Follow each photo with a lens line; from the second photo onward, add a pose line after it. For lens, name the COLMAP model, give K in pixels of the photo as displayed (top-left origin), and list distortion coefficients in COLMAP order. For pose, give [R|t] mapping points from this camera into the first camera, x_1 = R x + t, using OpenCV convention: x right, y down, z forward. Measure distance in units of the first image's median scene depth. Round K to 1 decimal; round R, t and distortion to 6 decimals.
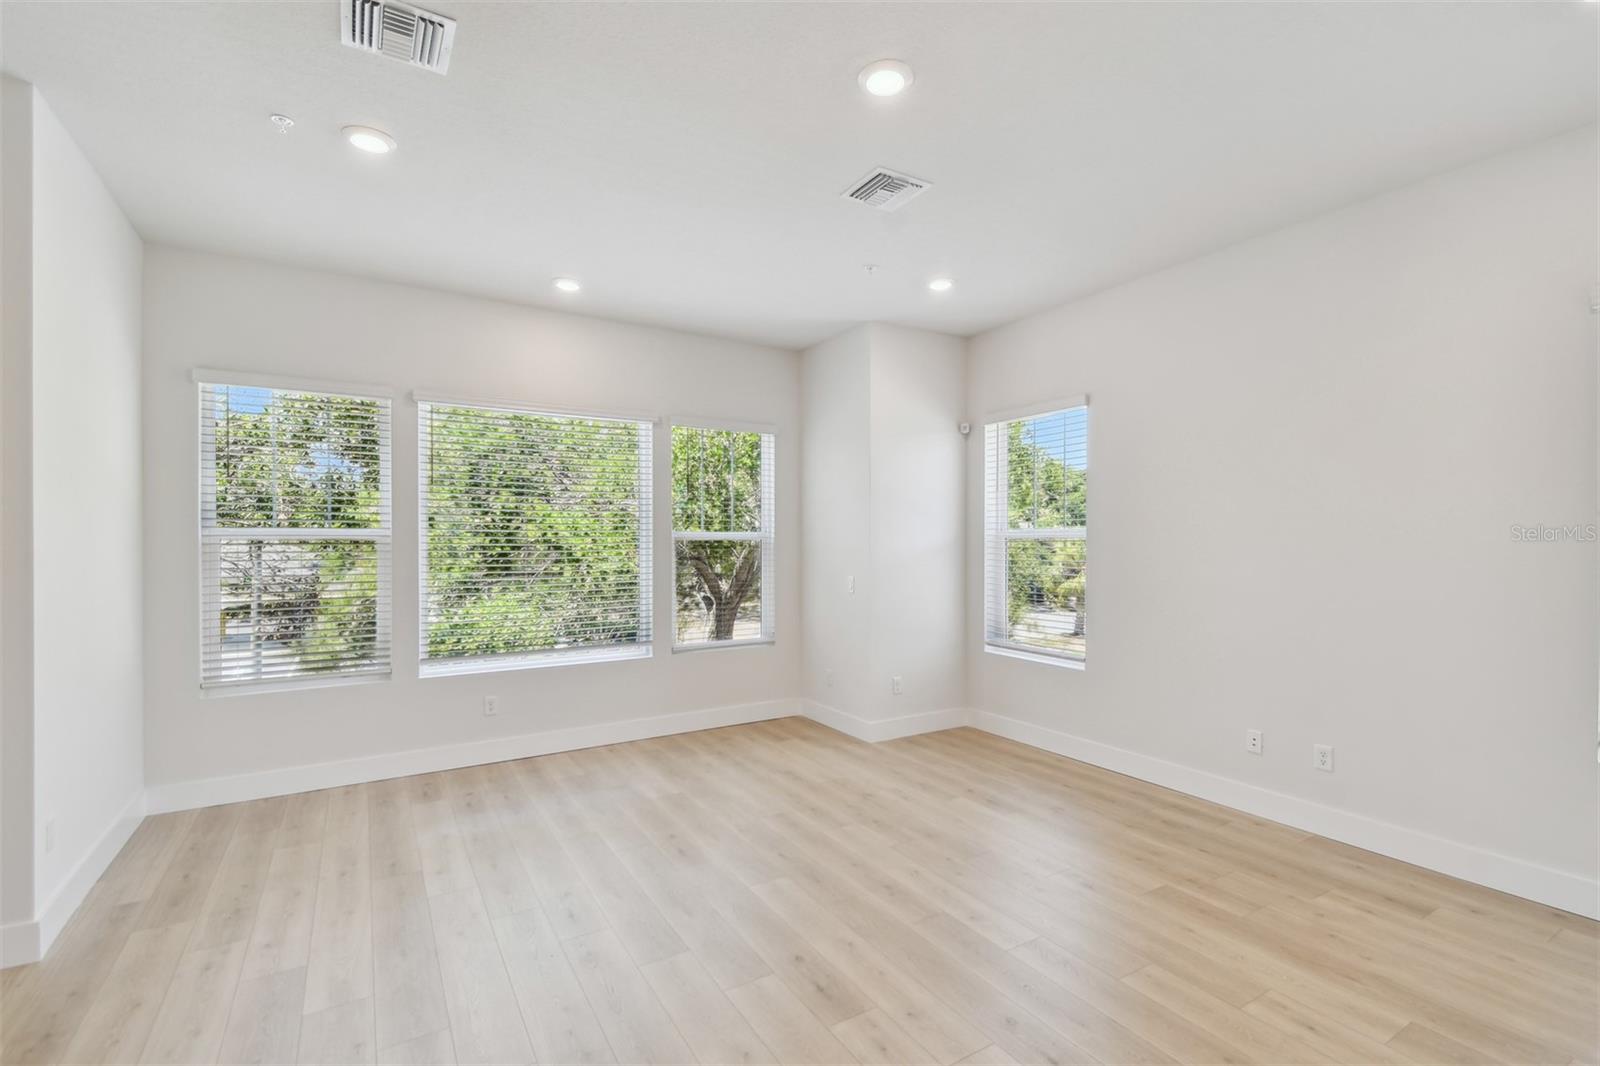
lens RADIAL K [[722.4, 0, 806.1], [0, 722.4, 536.9], [0, 0, 1]] dist [0.018090, -0.003182]
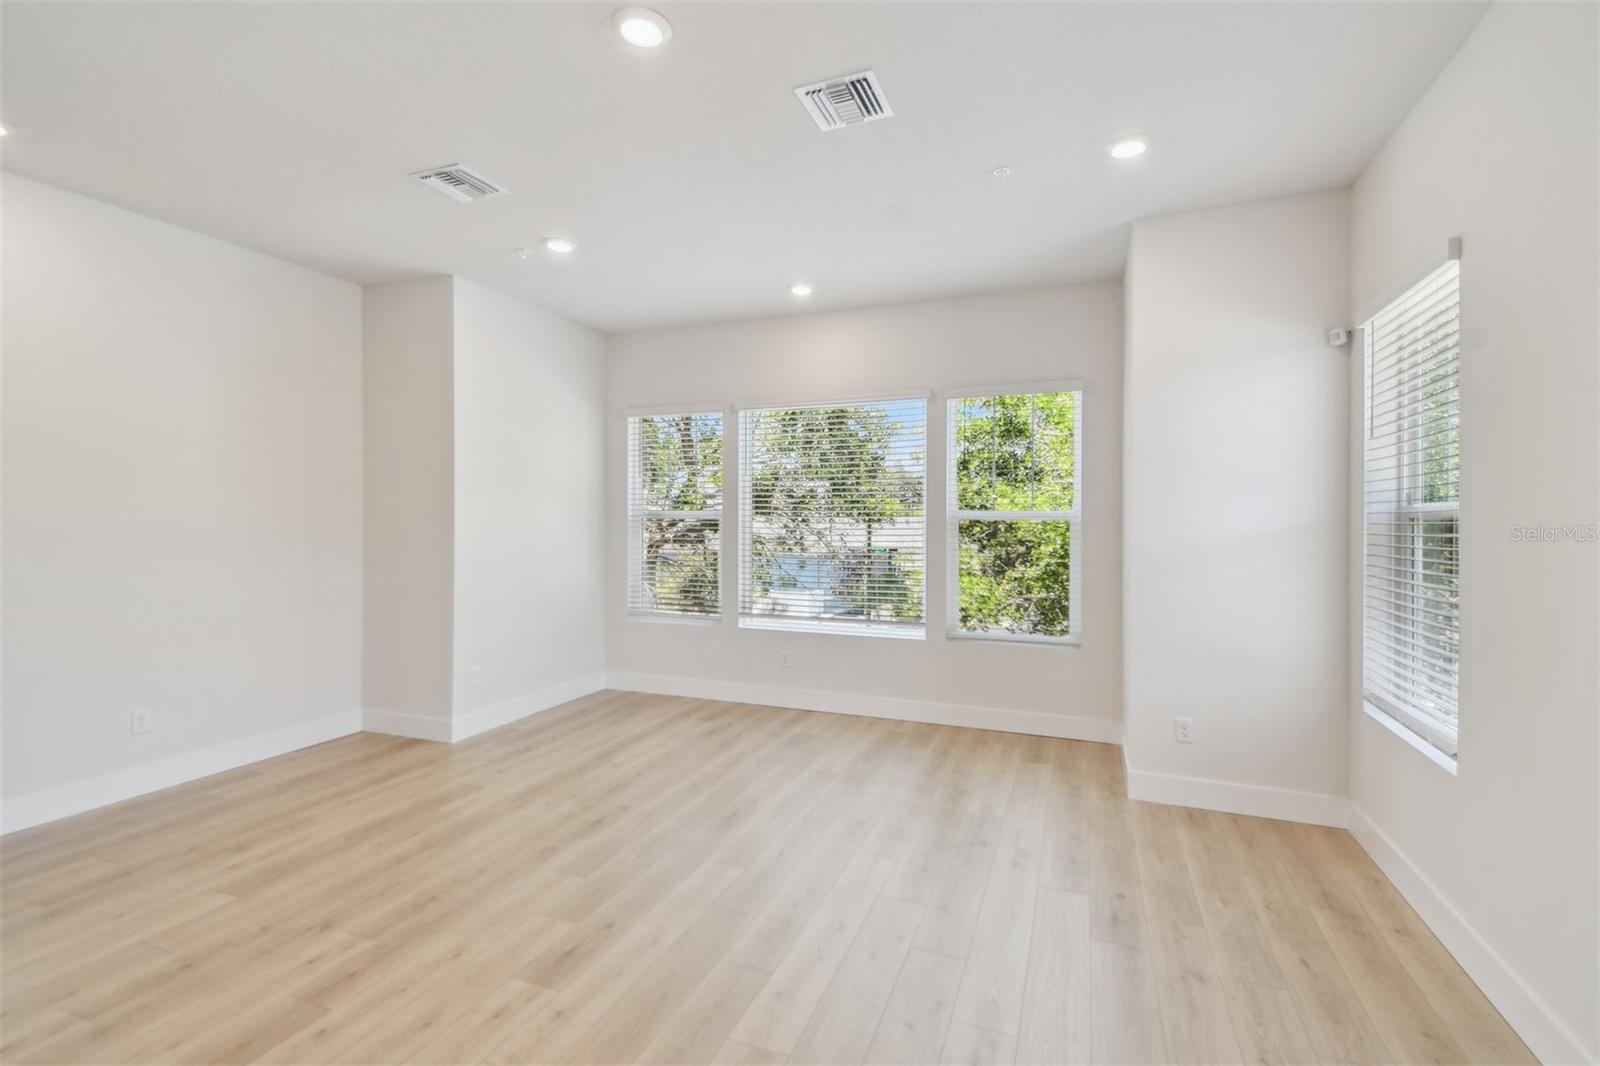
lens RADIAL K [[722.4, 0, 820.4], [0, 722.4, 513.2], [0, 0, 1]] dist [0.018090, -0.003182]
pose [[0.604285, -0.004350, -0.796756, 0.533604], [-0.003723, 0.999959, -0.008283, 0.004624], [0.796759, 0.007972, 0.604244, 0.332999]]
